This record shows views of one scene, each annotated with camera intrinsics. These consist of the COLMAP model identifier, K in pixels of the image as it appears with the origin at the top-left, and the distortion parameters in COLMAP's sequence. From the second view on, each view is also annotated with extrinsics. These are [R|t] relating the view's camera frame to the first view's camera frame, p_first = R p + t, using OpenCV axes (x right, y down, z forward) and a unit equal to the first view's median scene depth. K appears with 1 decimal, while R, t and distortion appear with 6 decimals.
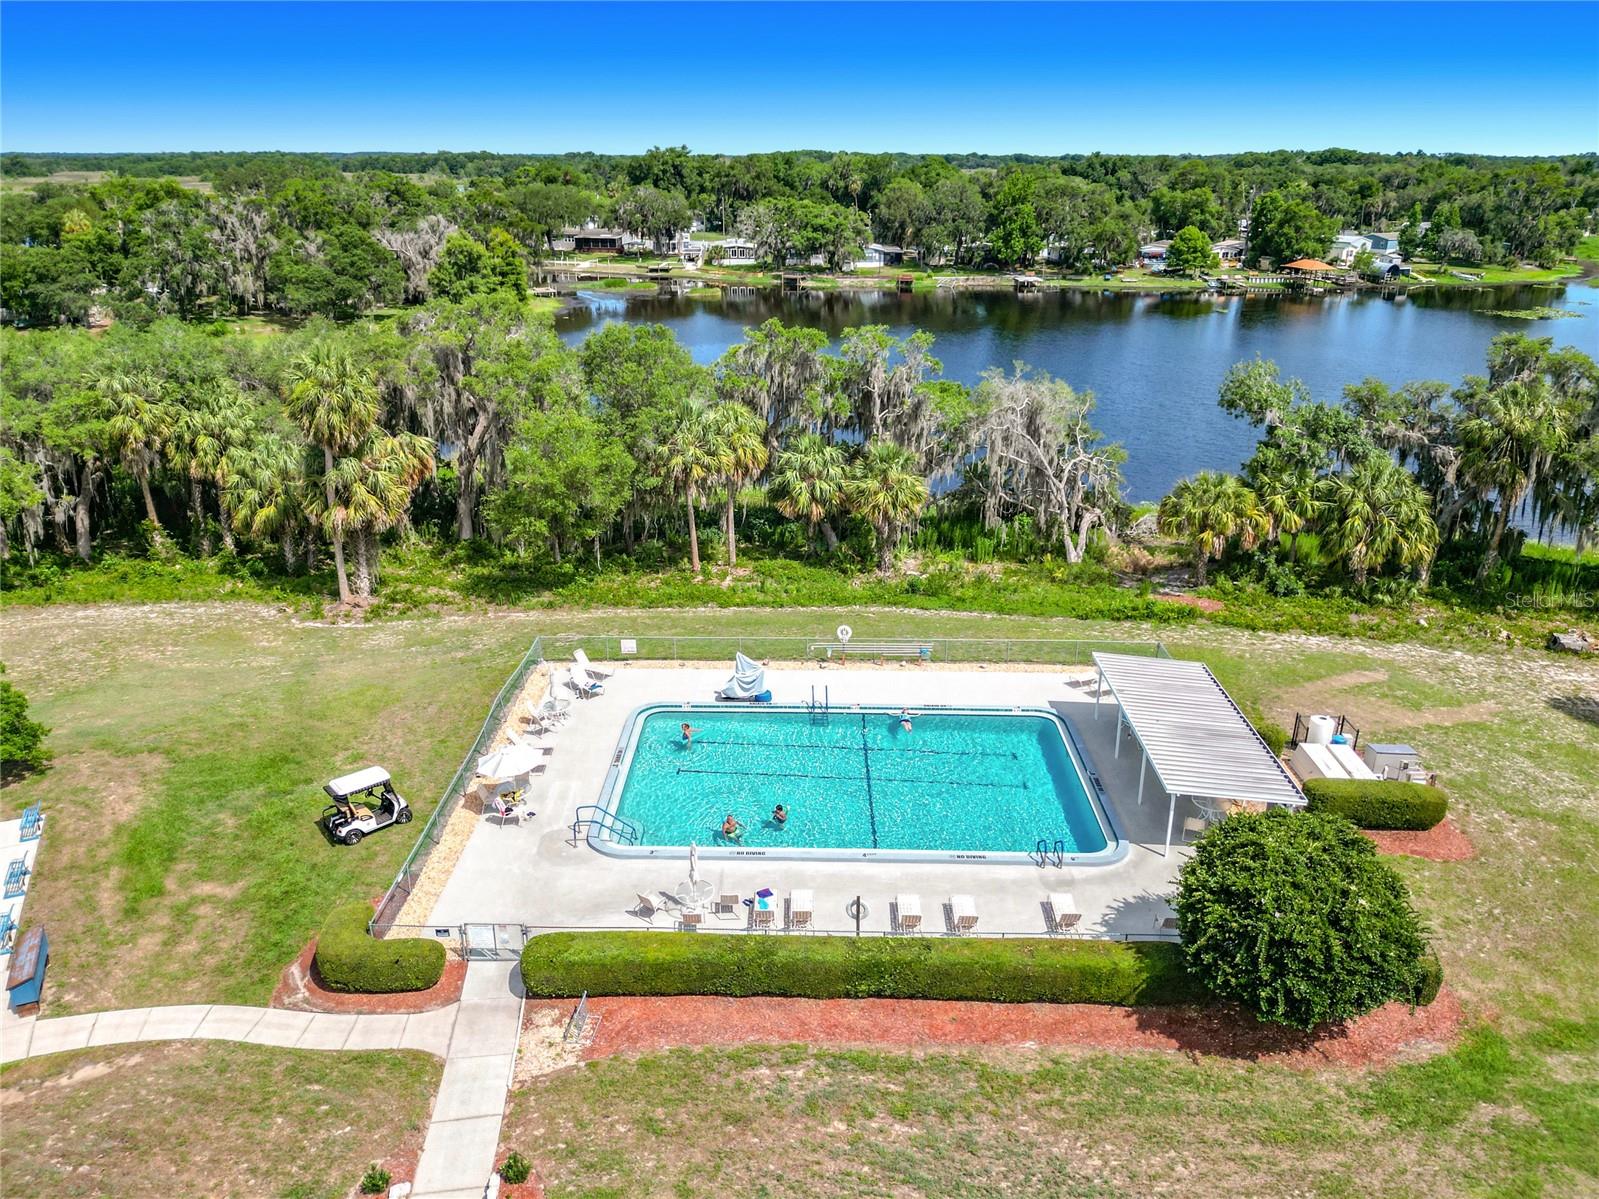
lens RADIAL K [[1154.0, 0, 802.9], [0, 1154.0, 603.9], [0, 0, 1]] dist [0.031962, -0.053945]
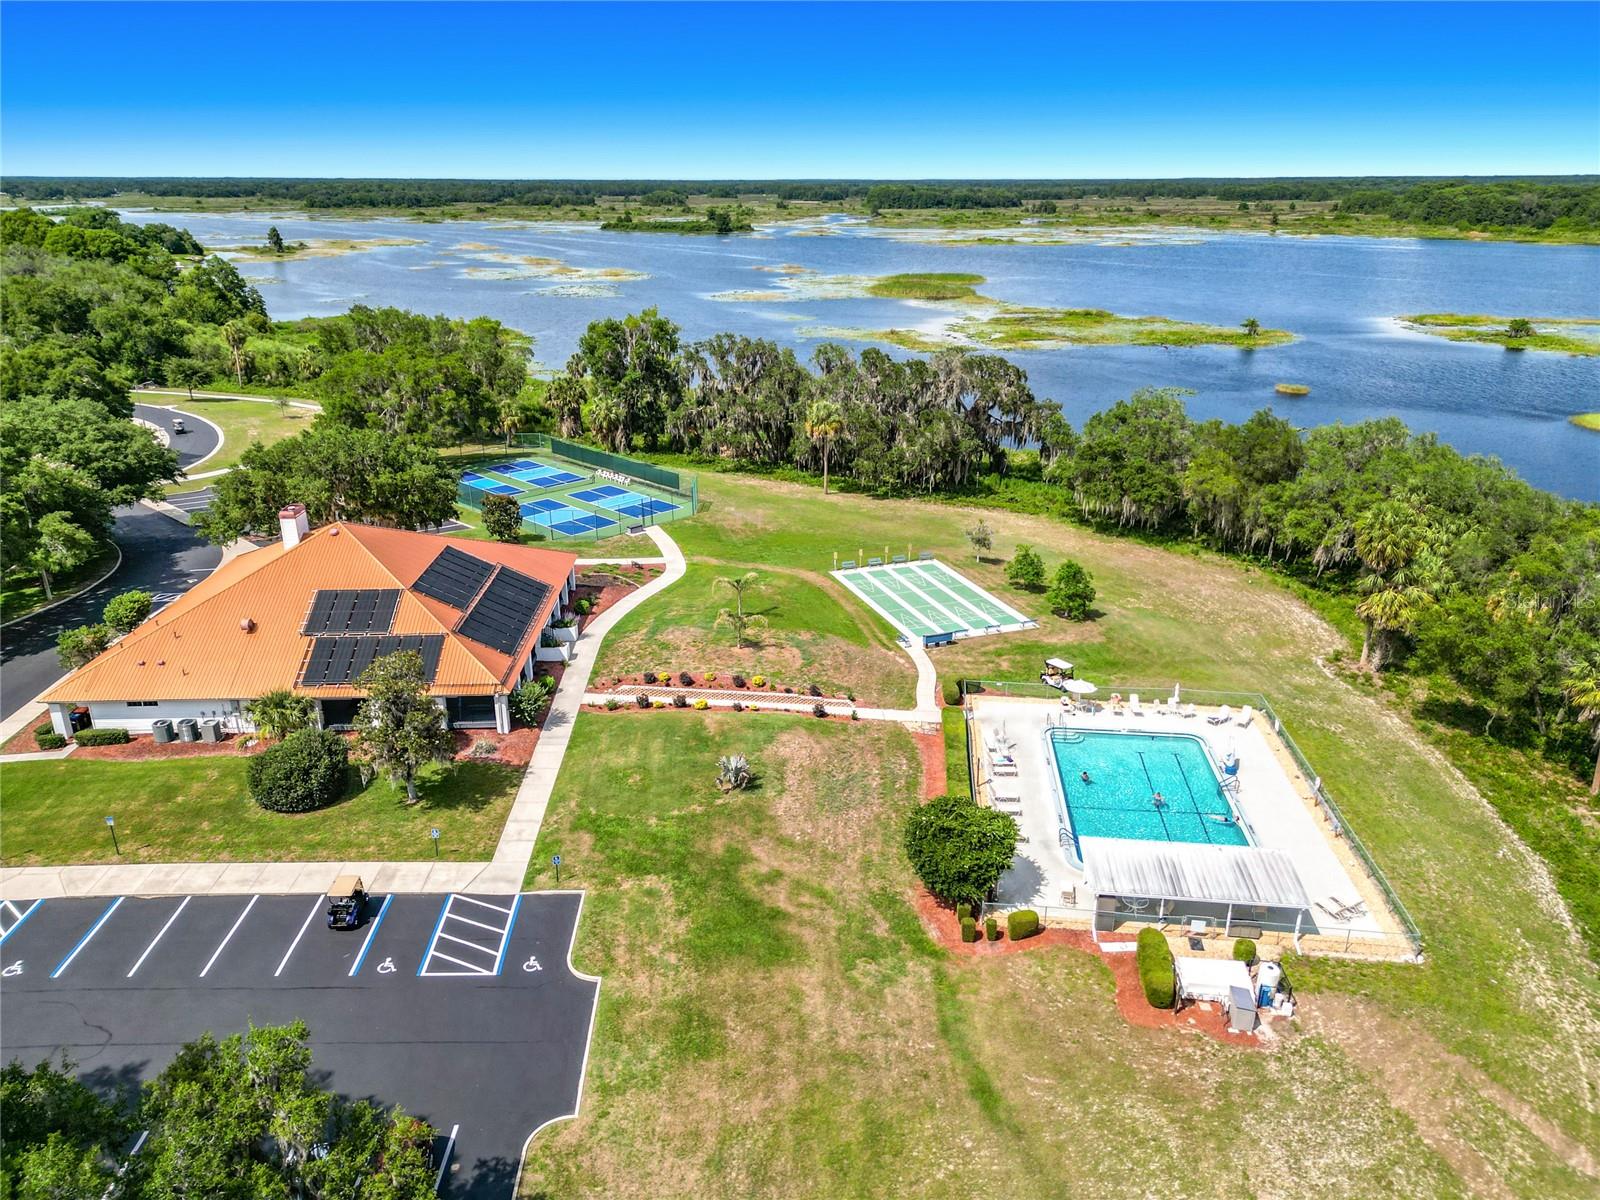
lens RADIAL K [[1126.0, 0, 800.0], [0, 1126.0, 600.0], [0, 0, 1]] dist [0.098418, -0.100860]
pose [[-0.088250, 0.345052, -0.934426, 0.387108], [-0.361921, 0.862867, 0.352808, -0.127002], [0.928022, 0.369324, 0.048734, 0.086140]]
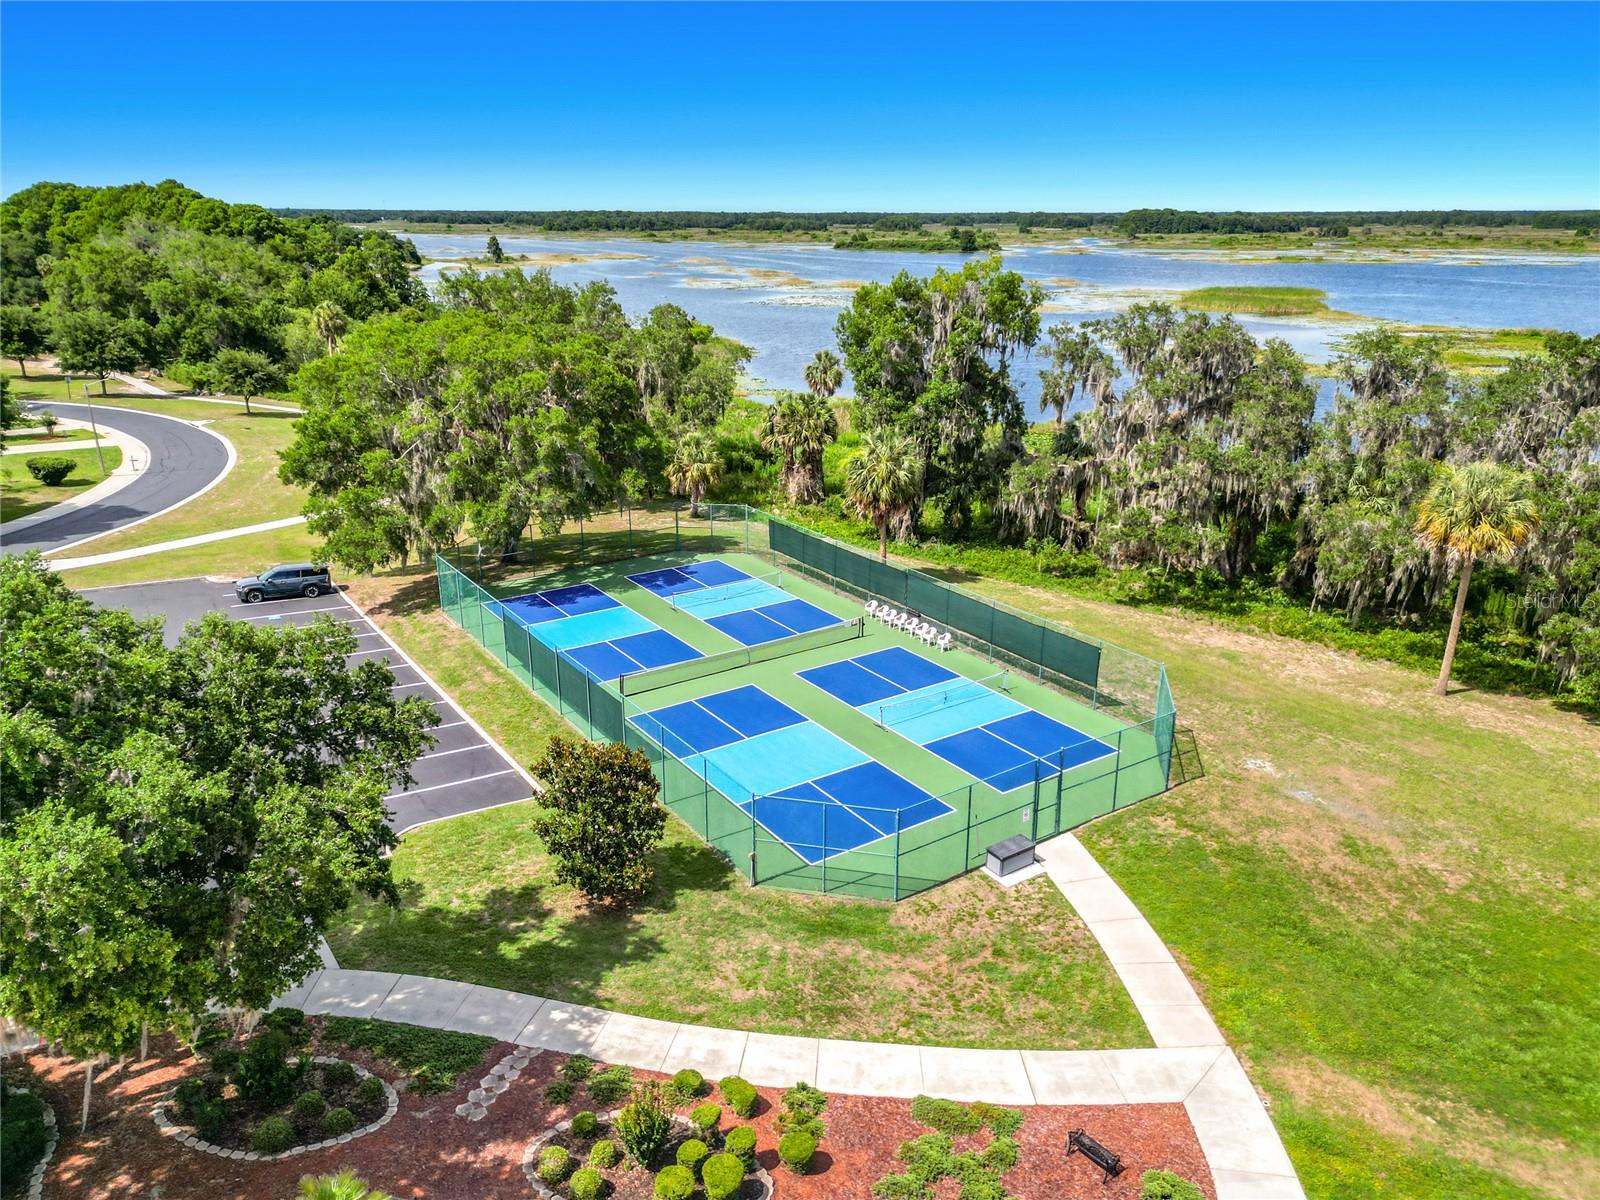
lens RADIAL K [[1126.0, 0, 800.0], [0, 1126.0, 600.0], [0, 0, 1]] dist [0.098418, -0.100860]
pose [[-0.272466, 0.306072, -0.912185, -0.097288], [-0.354462, 0.849445, 0.390897, 0.011112], [0.894493, 0.429842, -0.122954, -0.027204]]
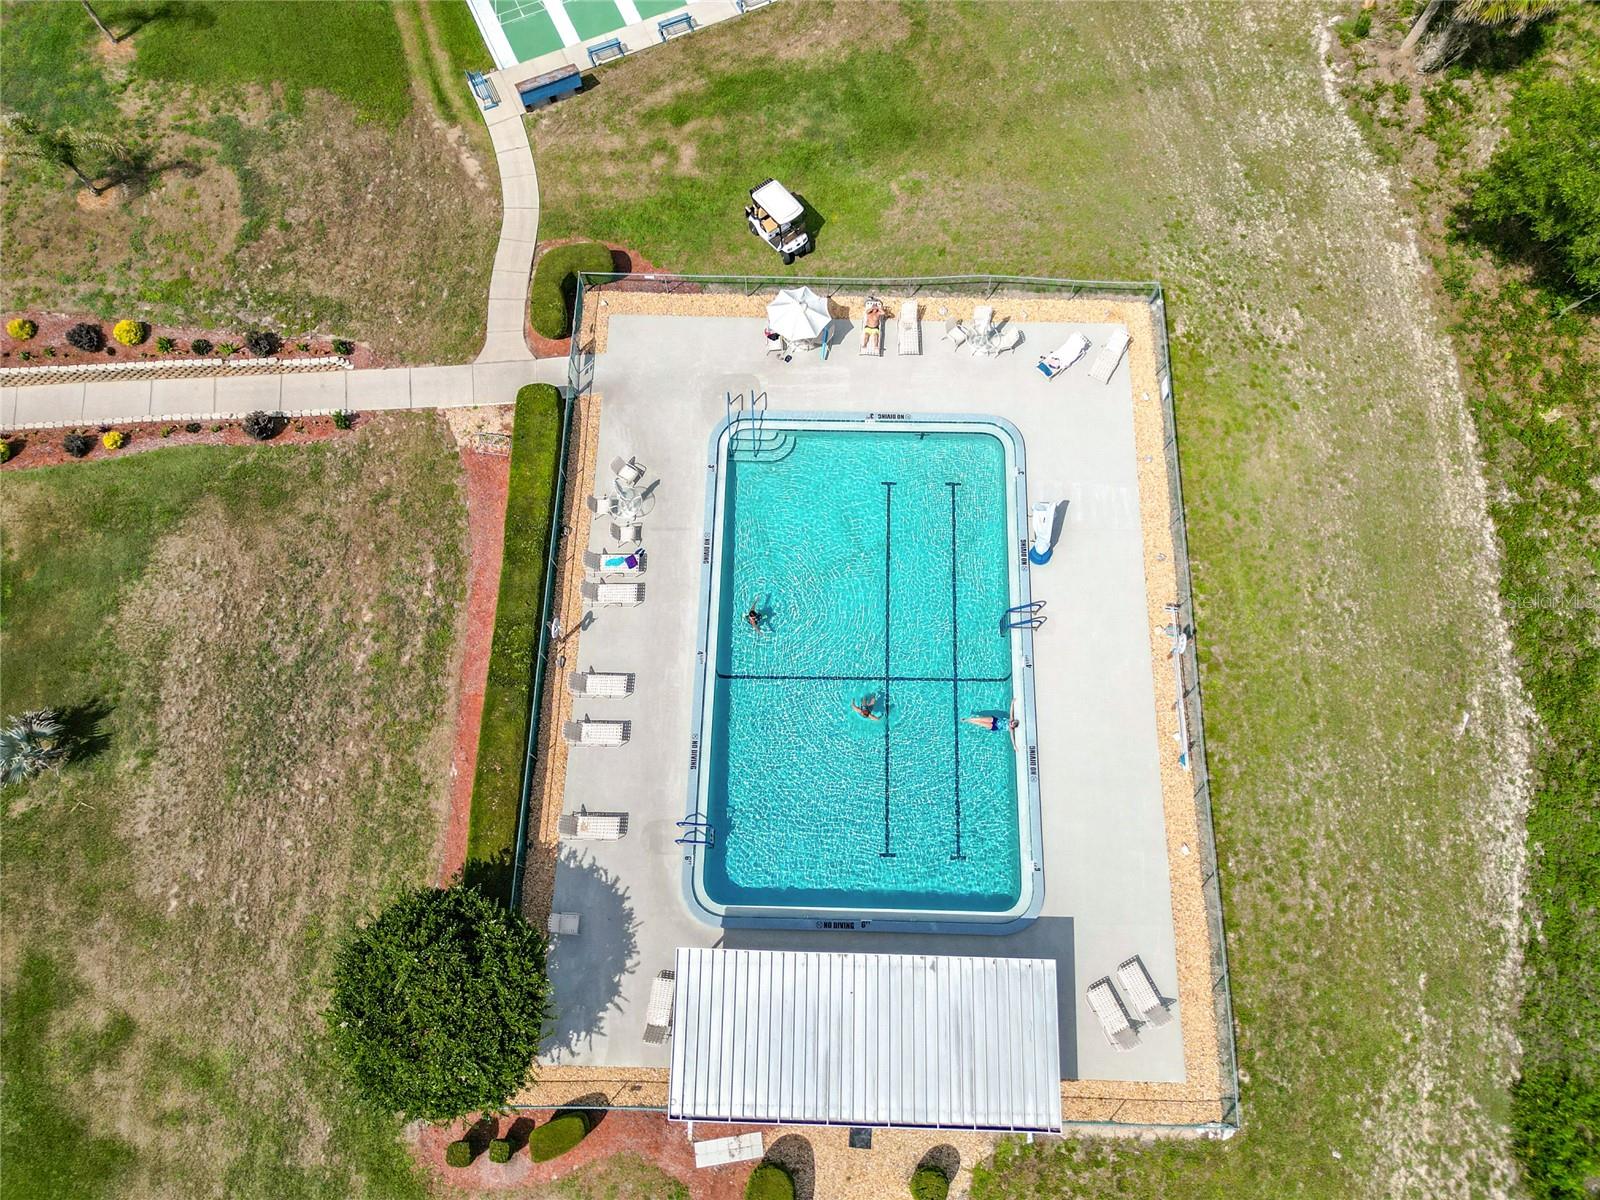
lens RADIAL K [[1115.7, 0, 800.0], [0, 1115.7, 600.0], [0, 0, 1]] dist [0.058725, -0.048050]
pose [[-0.012052, 0.946559, -0.322306, 0.072199], [-0.359600, 0.296662, 0.884692, -0.156630], [0.933029, 0.126564, 0.336807, 0.162663]]
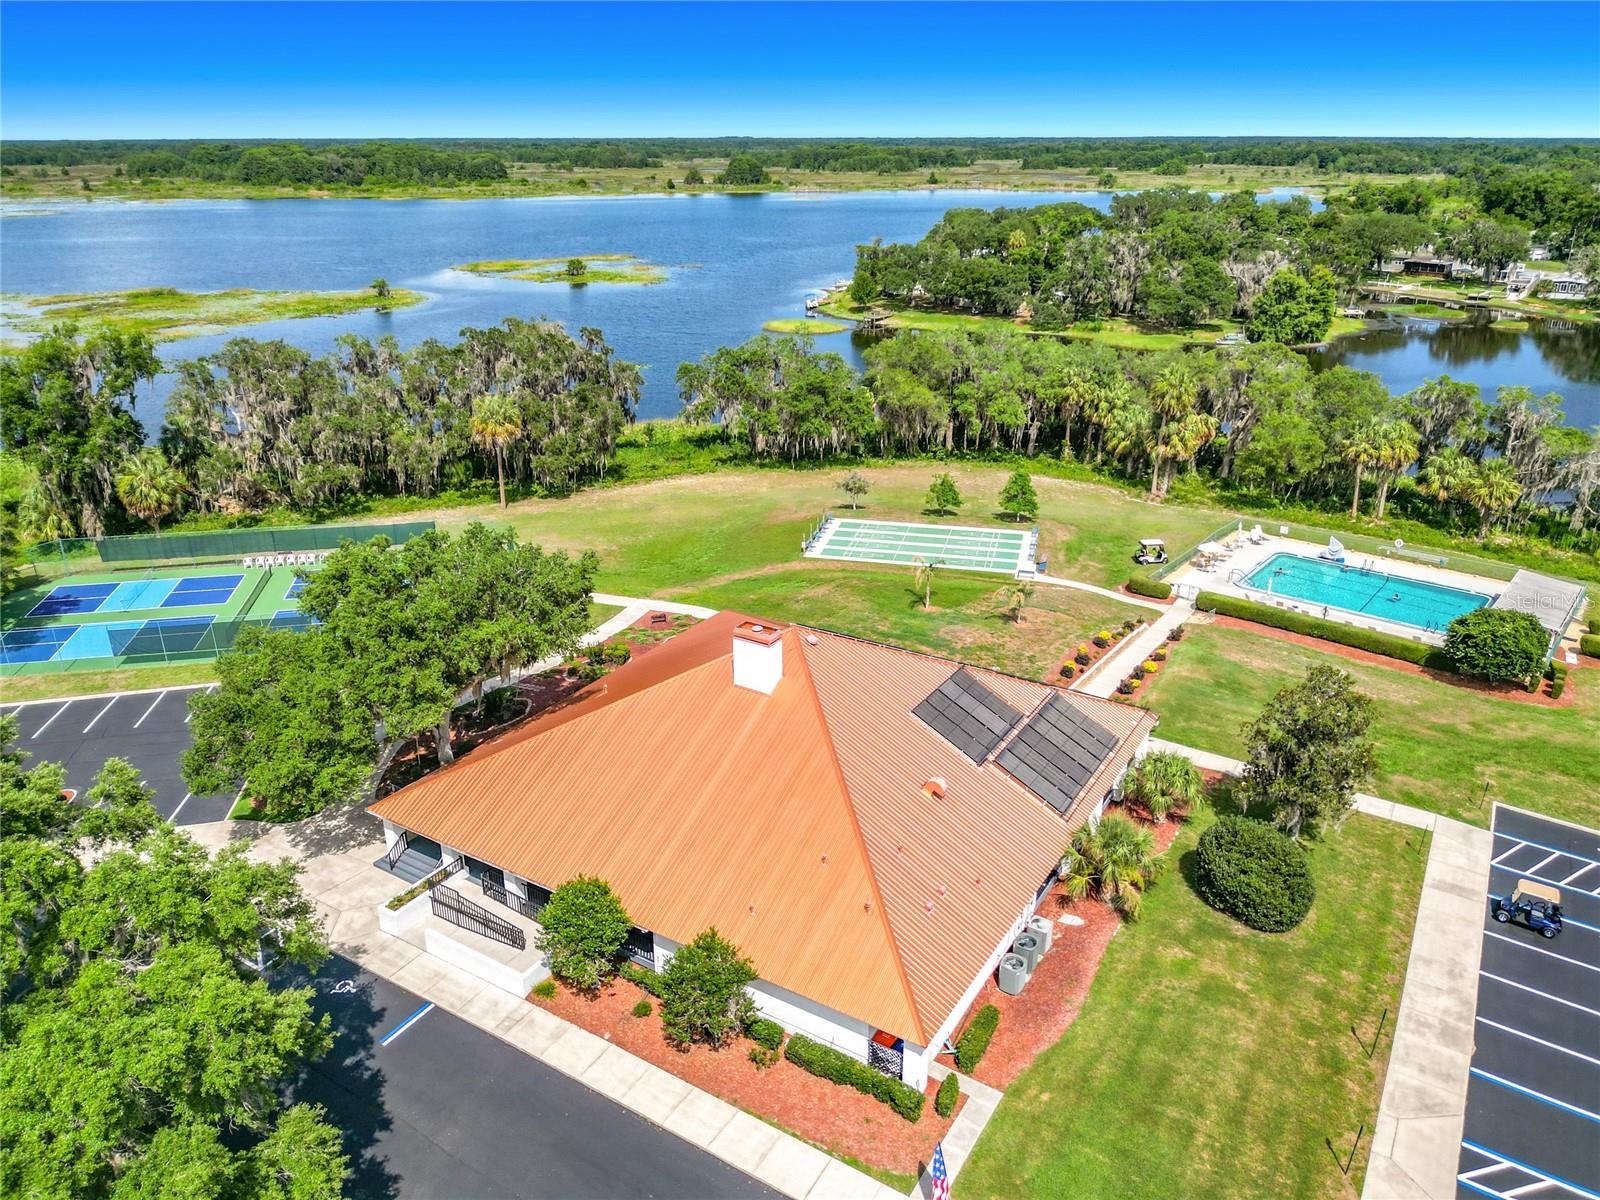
lens RADIAL K [[1154.4, 0, 800.0], [0, 1154.4, 600.0], [0, 0, 1]] dist [0.041162, -0.054749]
pose [[0.779477, 0.229362, -0.582931, 0.124895], [-0.223181, 0.971178, 0.083692, 0.054125], [0.585326, 0.064863, 0.808200, -0.355406]]
